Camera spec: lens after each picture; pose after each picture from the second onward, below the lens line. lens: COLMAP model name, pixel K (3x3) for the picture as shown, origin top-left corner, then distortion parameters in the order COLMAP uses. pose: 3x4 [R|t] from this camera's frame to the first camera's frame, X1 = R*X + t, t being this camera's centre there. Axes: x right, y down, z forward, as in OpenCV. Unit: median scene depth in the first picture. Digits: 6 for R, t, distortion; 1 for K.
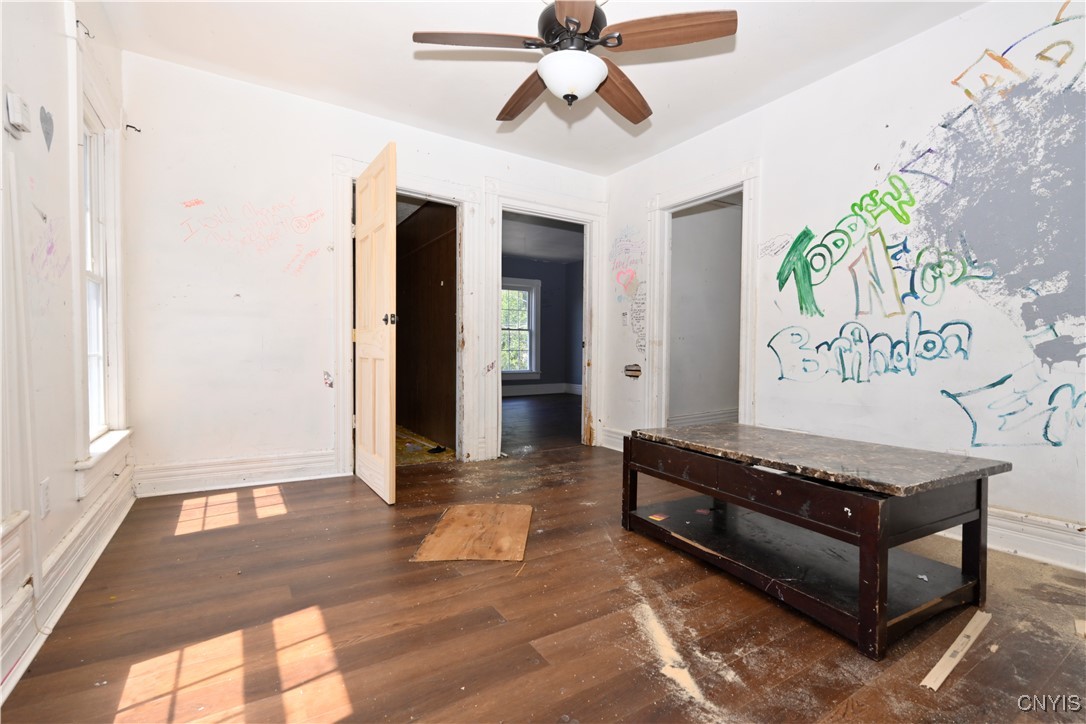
lens RADIAL K [[498.2, 0, 541.4], [0, 498.2, 361.5], [0, 0, 1]] dist [-0.002939, -0.000407]
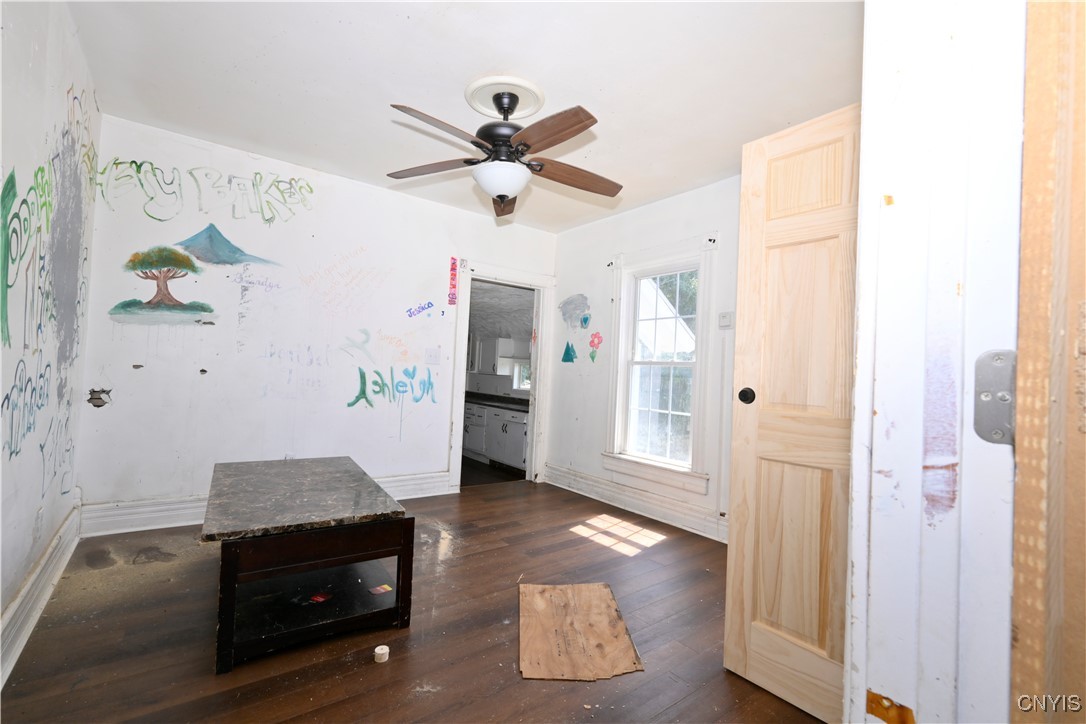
lens RADIAL K [[498.2, 0, 544.2], [0, 498.2, 361.6], [0, 0, 1]] dist [-0.002939, -0.000407]
pose [[-0.994512, -0.056043, -0.088352, 0.042857], [-0.056456, 0.998403, 0.002184, -0.160272], [0.088088, 0.007160, -0.996087, 2.287684]]
